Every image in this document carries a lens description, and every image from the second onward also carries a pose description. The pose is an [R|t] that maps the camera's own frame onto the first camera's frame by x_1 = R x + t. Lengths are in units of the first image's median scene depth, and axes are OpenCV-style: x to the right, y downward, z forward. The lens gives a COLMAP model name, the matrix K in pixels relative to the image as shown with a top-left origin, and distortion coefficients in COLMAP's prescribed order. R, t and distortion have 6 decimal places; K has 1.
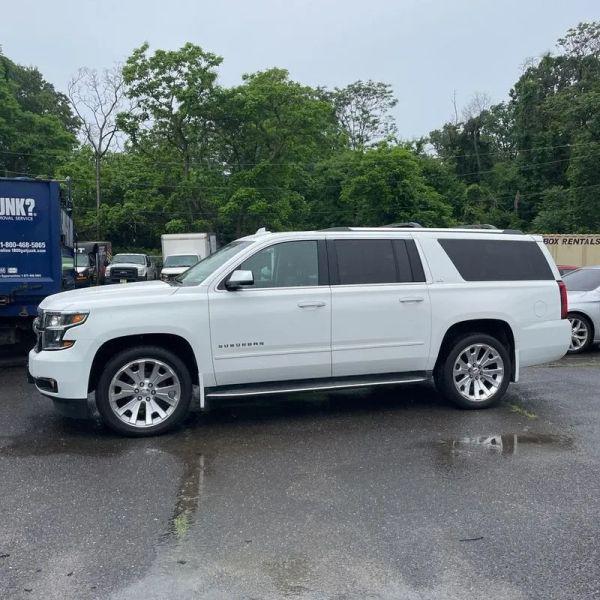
lens RADIAL K [[603.3, 0, 309.8], [0, 603.3, 293.3], [0, 0, 1]] dist [0.108203, -0.150554]
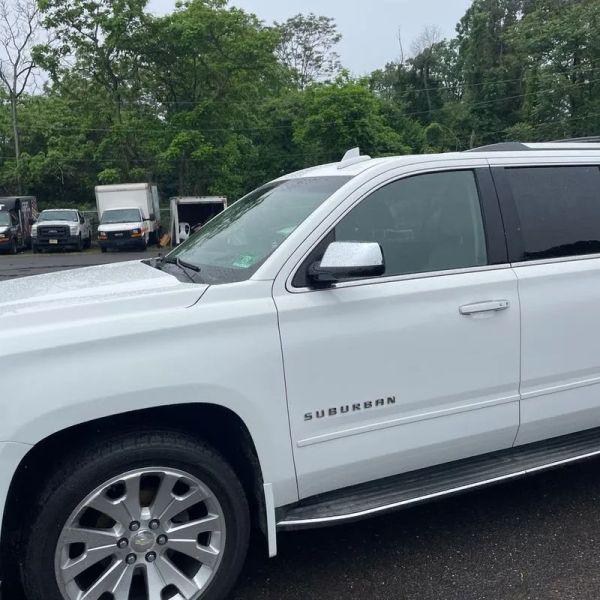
lens RADIAL K [[599.6, 0, 300.2], [0, 599.6, 285.9], [0, 0, 1]] dist [0.092072, -0.116332]
pose [[0.995308, -0.042870, 0.086739, -0.027412], [0.036537, 0.996639, 0.073322, -0.005733], [-0.089591, -0.069809, 0.993529, 0.083912]]
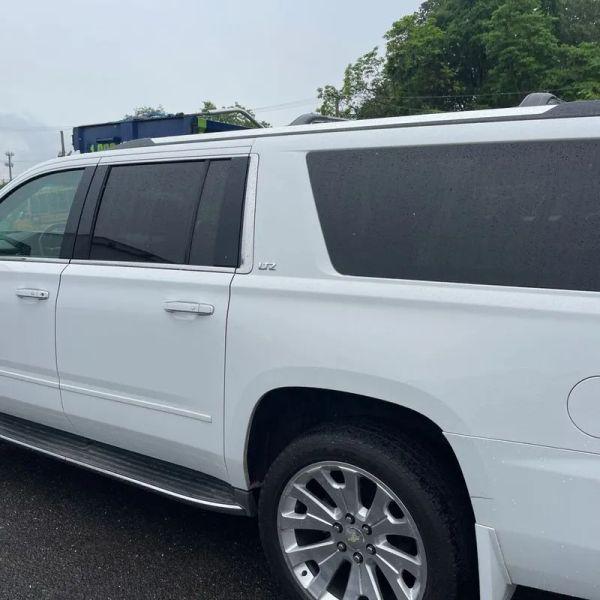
lens RADIAL K [[611.1, 0, 312.9], [0, 611.1, 300.1], [0, 0, 1]] dist [0.093363, -0.125452]
pose [[0.622629, 0.118979, -0.773419, 0.087186], [-0.045361, 0.992199, 0.116118, -0.007529], [0.781202, -0.037216, 0.623169, 0.130867]]
